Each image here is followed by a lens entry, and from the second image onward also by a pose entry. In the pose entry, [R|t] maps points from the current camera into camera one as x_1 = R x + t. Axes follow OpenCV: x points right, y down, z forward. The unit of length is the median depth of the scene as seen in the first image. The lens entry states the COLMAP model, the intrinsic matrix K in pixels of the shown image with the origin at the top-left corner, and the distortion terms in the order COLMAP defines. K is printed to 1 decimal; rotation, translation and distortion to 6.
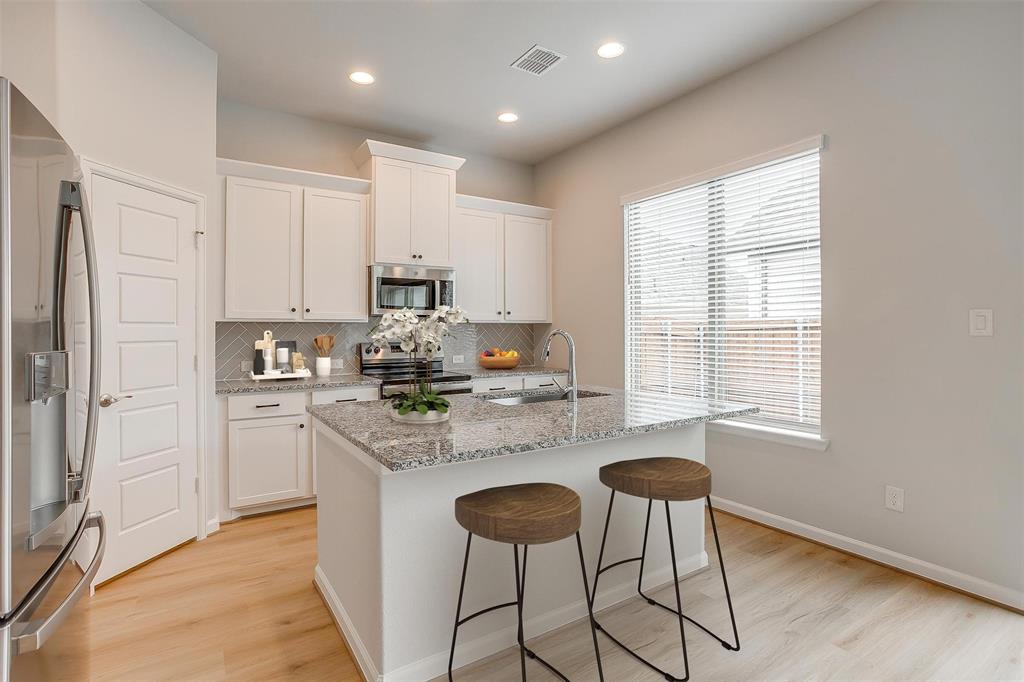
lens RADIAL K [[498.6, 0, 505.5], [0, 498.6, 330.6], [0, 0, 1]] dist [-0.045481, 0.026781]
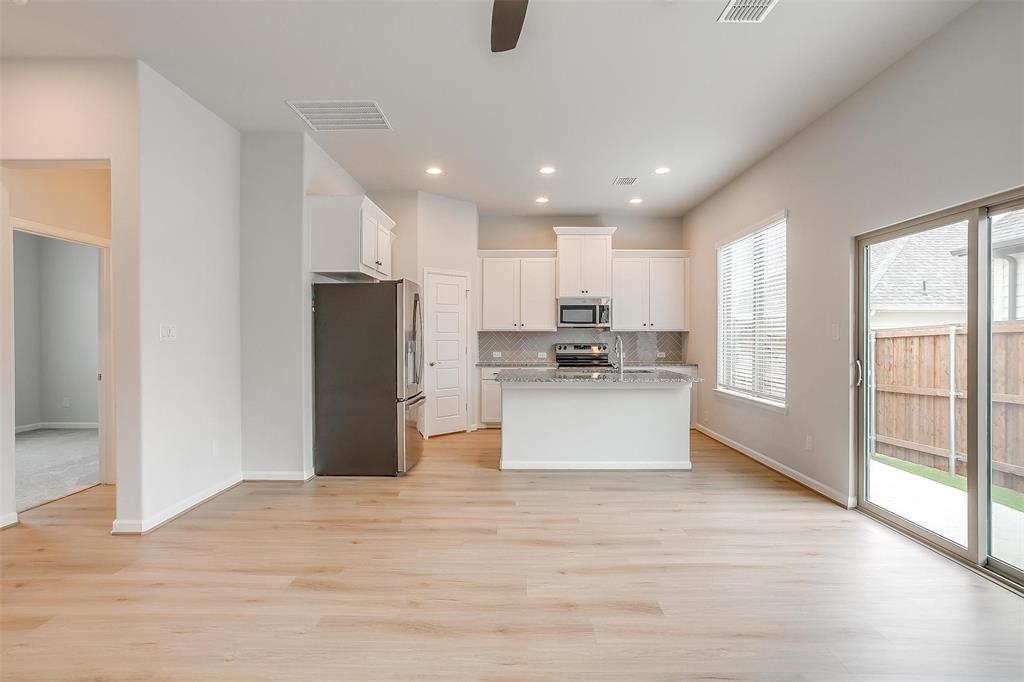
lens RADIAL K [[498.6, 0, 512.6], [0, 498.6, 340.1], [0, 0, 1]] dist [-0.045481, 0.026781]
pose [[0.836363, 0.006612, -0.548136, 0.580154], [-0.002738, 0.999965, 0.007885, 0.000931], [0.548169, -0.005094, 0.836352, -0.568782]]
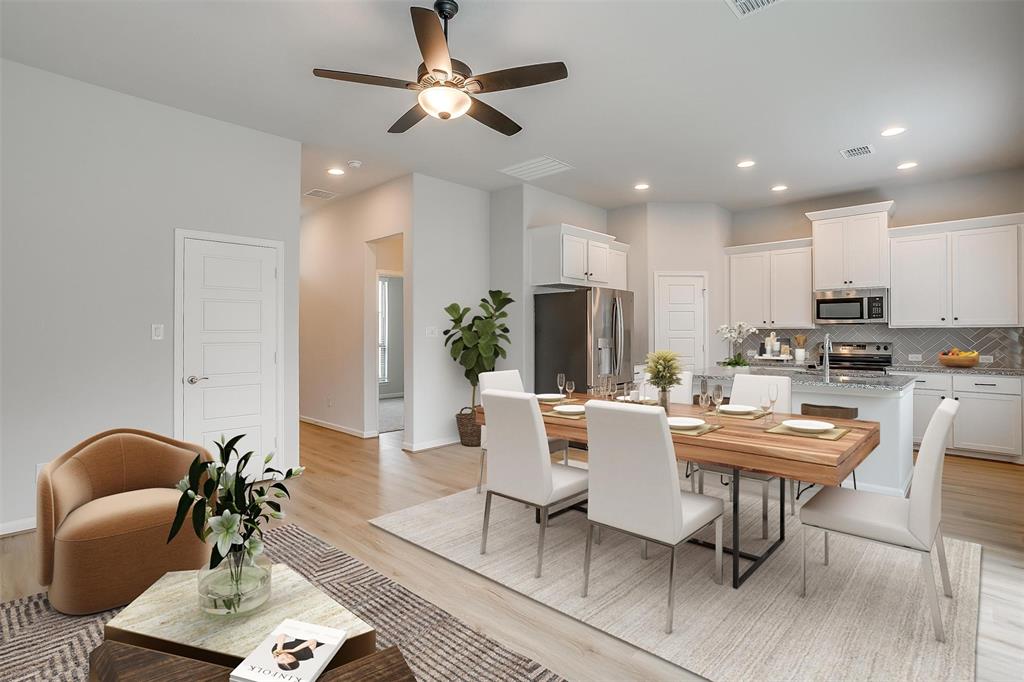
lens RADIAL K [[498.6, 0, 513.5], [0, 498.6, 330.1], [0, 0, 1]] dist [-0.045481, 0.026781]
pose [[0.246901, -0.006707, -0.969018, 1.031471], [-0.000594, 0.999975, -0.007072, -0.000514], [0.969041, 0.002322, 0.246891, -0.301127]]
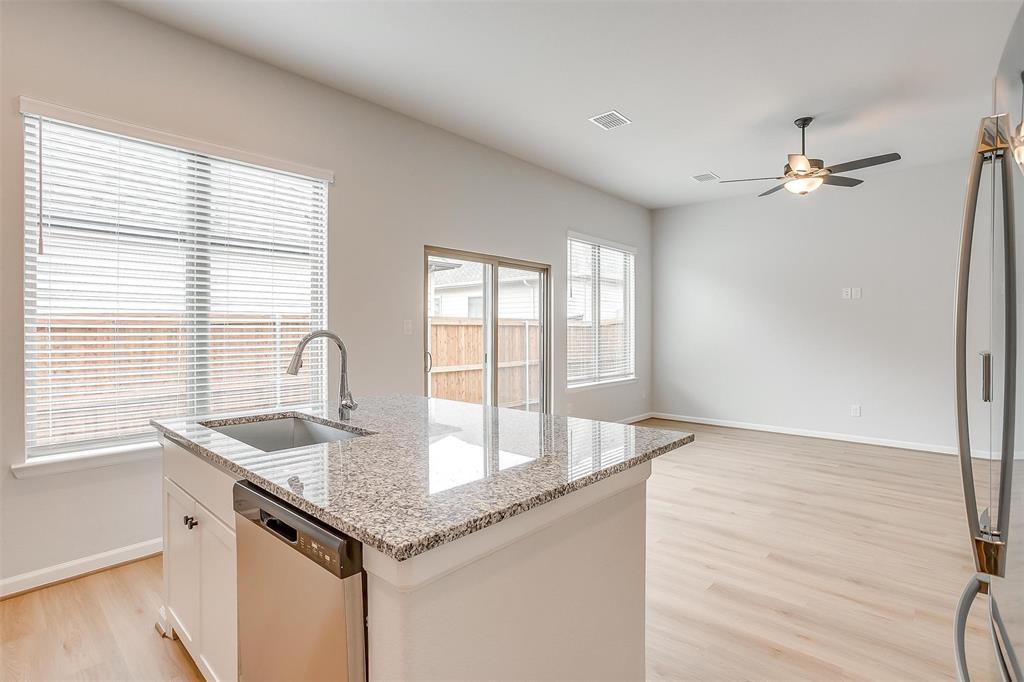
lens RADIAL K [[498.6, 0, 509.4], [0, 498.6, 330.9], [0, 0, 1]] dist [-0.045481, 0.026781]
pose [[-0.259323, -0.001223, 0.965790, -0.495712], [0.001891, 0.999997, 0.001774, -0.003996], [-0.965789, 0.002287, -0.259319, 0.666025]]
